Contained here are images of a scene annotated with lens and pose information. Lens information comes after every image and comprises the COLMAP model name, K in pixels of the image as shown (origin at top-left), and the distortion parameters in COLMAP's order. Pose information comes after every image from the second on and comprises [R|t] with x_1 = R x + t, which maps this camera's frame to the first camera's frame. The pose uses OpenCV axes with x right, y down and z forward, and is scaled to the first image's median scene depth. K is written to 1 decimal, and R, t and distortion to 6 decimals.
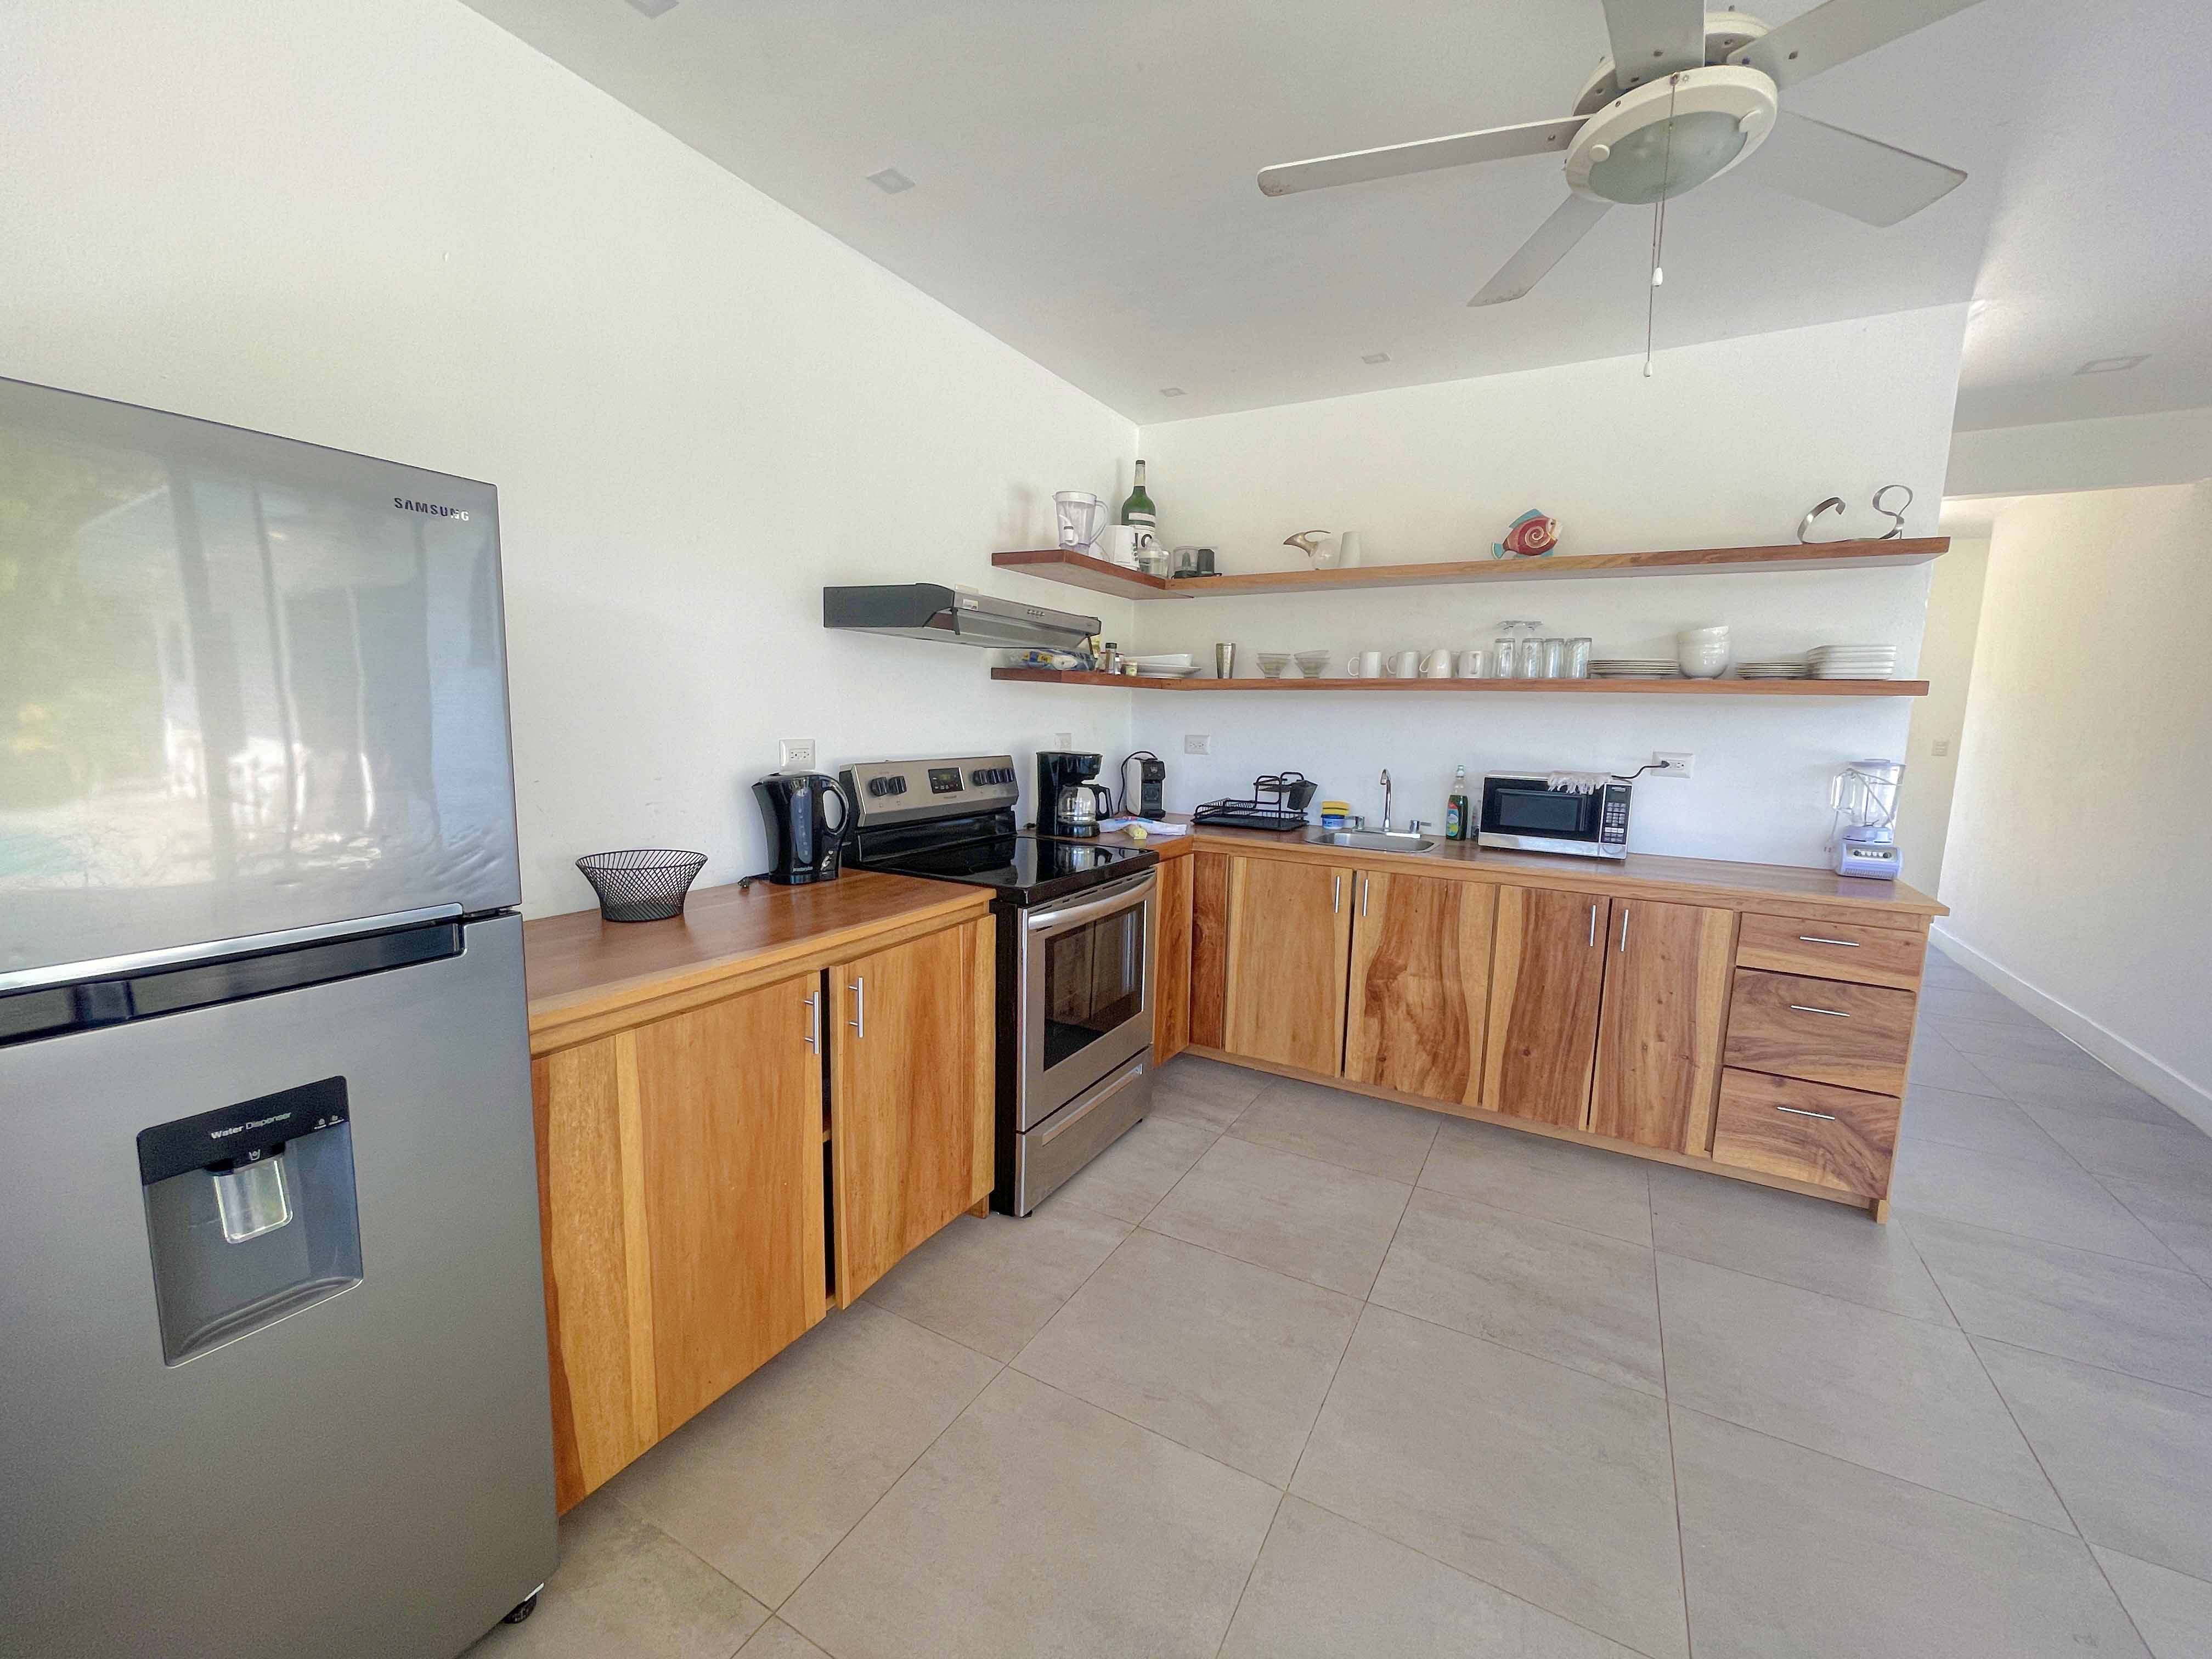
lens RADIAL K [[889.8, 0, 1103.6], [0, 889.8, 835.1], [0, 0, 1]] dist [-0.000134, 0.000234]
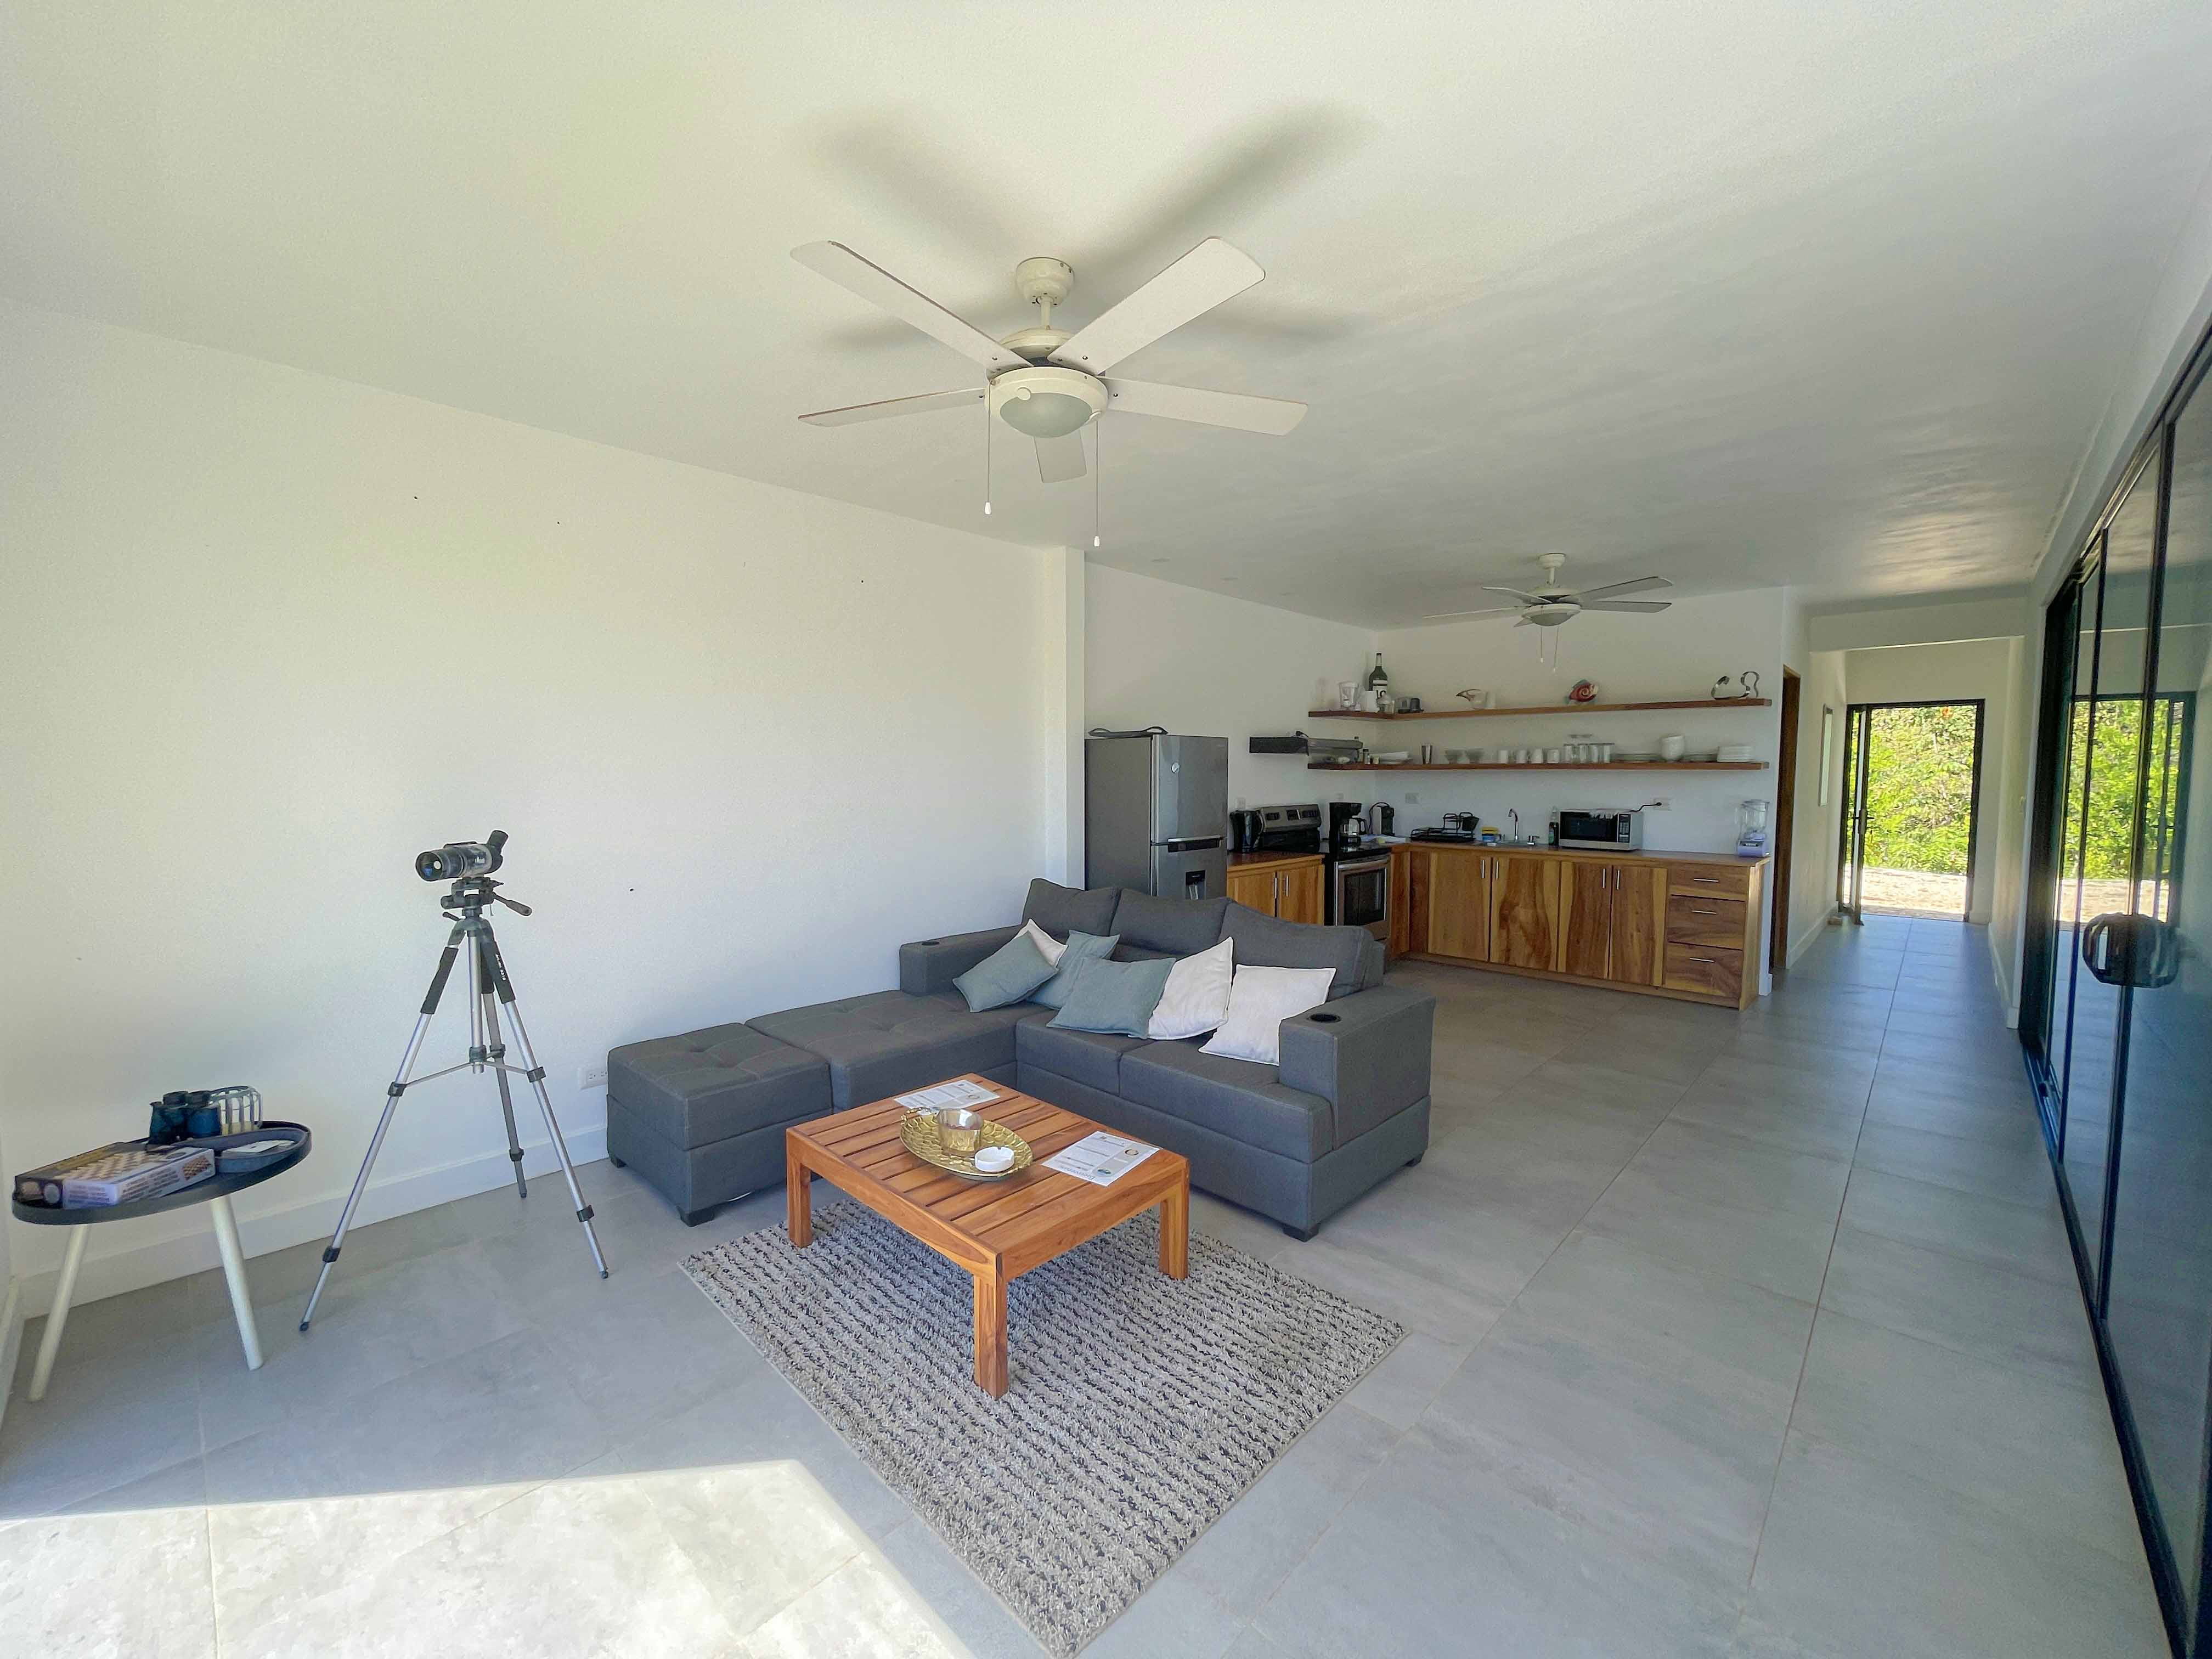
lens RADIAL K [[889.8, 0, 1094.0], [0, 889.8, 819.8], [0, 0, 1]] dist [-0.000134, 0.000234]
pose [[0.965518, -0.008244, -0.260205, -0.068203], [-0.013830, 0.996463, -0.082888, 0.134129], [0.259968, 0.083629, 0.961989, -1.204725]]
